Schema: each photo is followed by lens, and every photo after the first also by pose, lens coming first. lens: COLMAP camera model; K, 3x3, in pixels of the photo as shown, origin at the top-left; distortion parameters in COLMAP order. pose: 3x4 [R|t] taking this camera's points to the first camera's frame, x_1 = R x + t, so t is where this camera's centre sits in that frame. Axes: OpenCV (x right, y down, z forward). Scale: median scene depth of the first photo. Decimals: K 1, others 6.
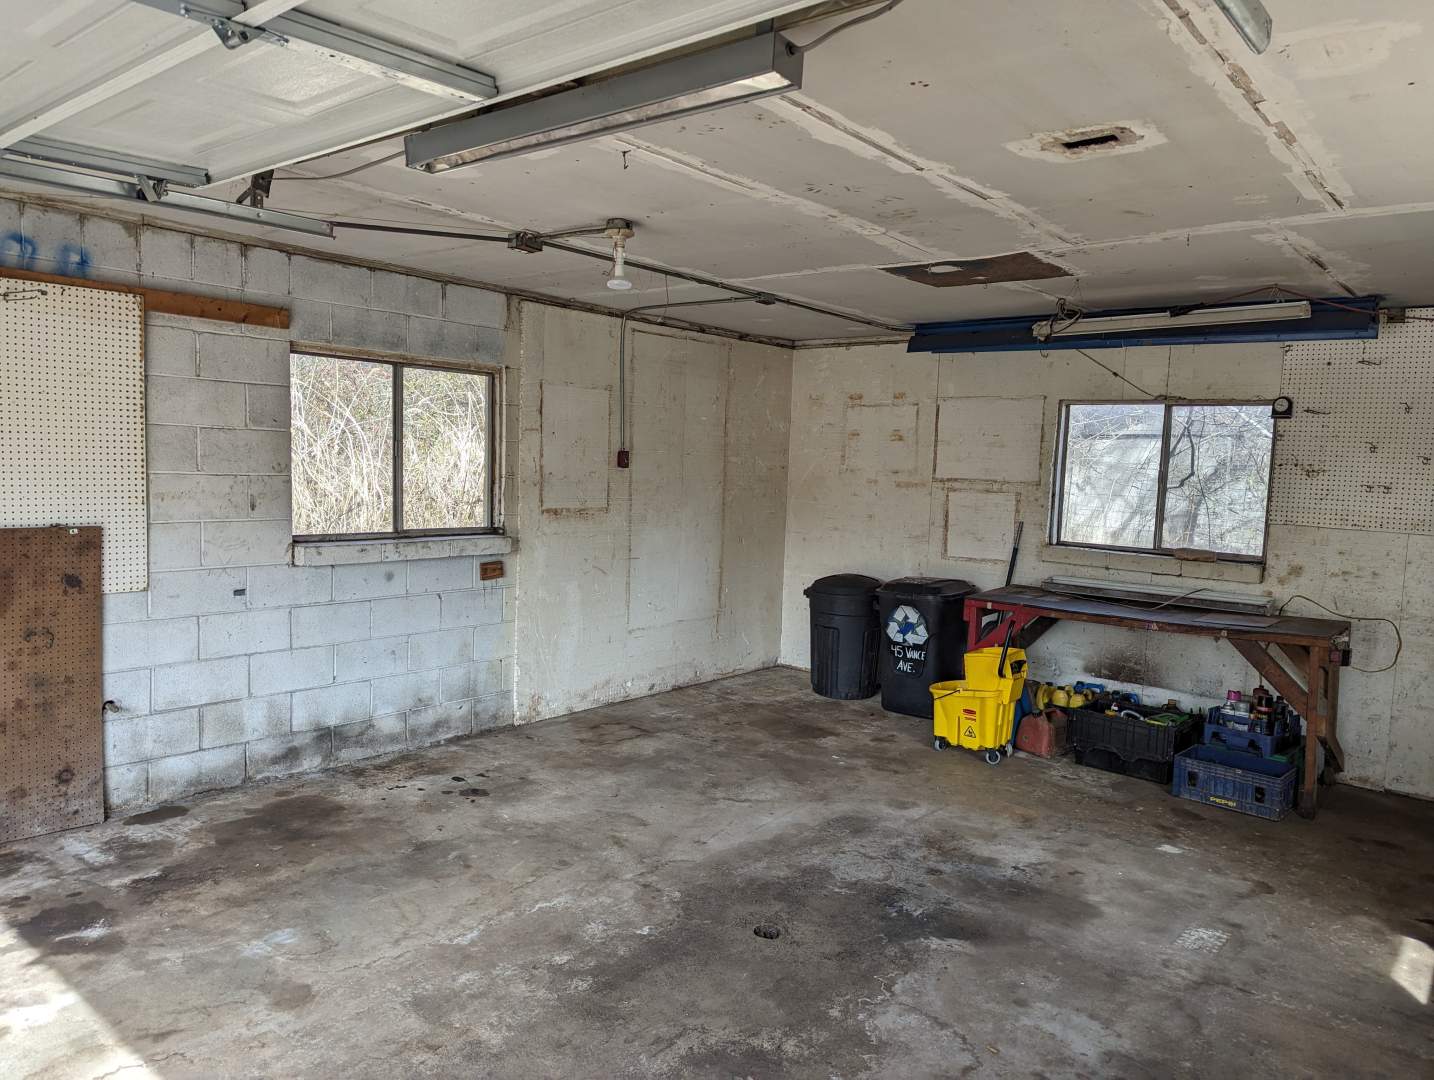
lens RADIAL K [[1002.6, 0, 730.6], [0, 1002.6, 537.1], [0, 0, 1]] dist [0.066961, -0.052718]
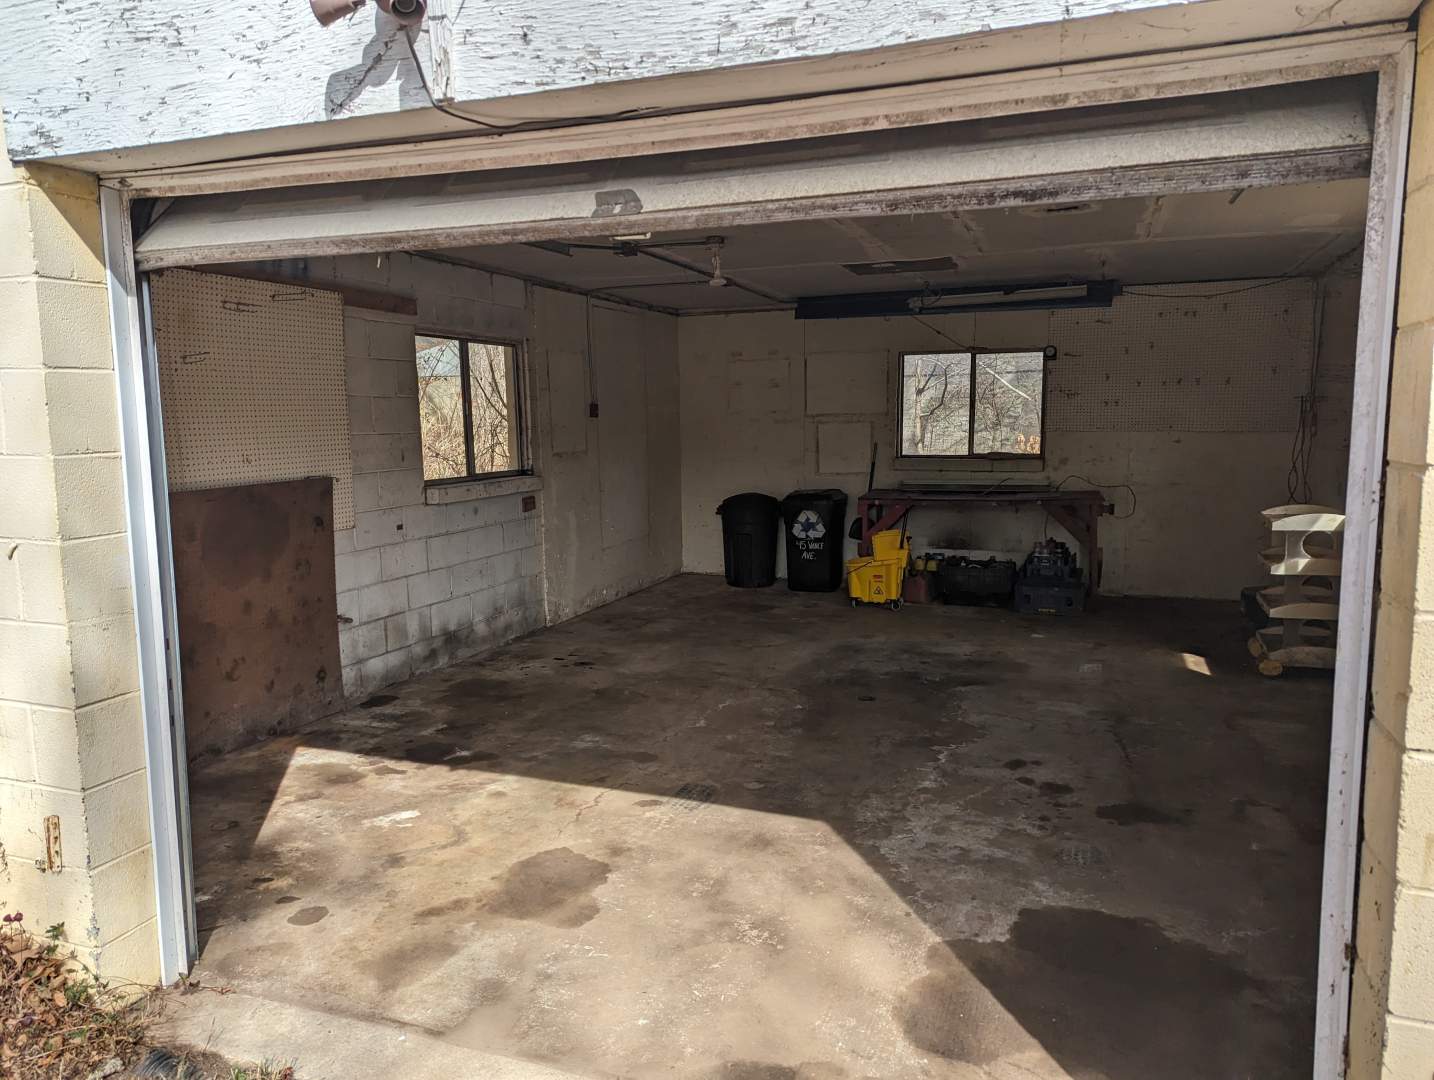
lens RADIAL K [[1002.6, 0, 712.5], [0, 1002.6, 536.0], [0, 0, 1]] dist [0.066961, -0.052718]
pose [[0.943521, -0.089501, 0.318995, -0.450979], [0.075144, 0.995539, 0.057060, 0.020144], [-0.322679, -0.029867, 0.946037, -0.270500]]
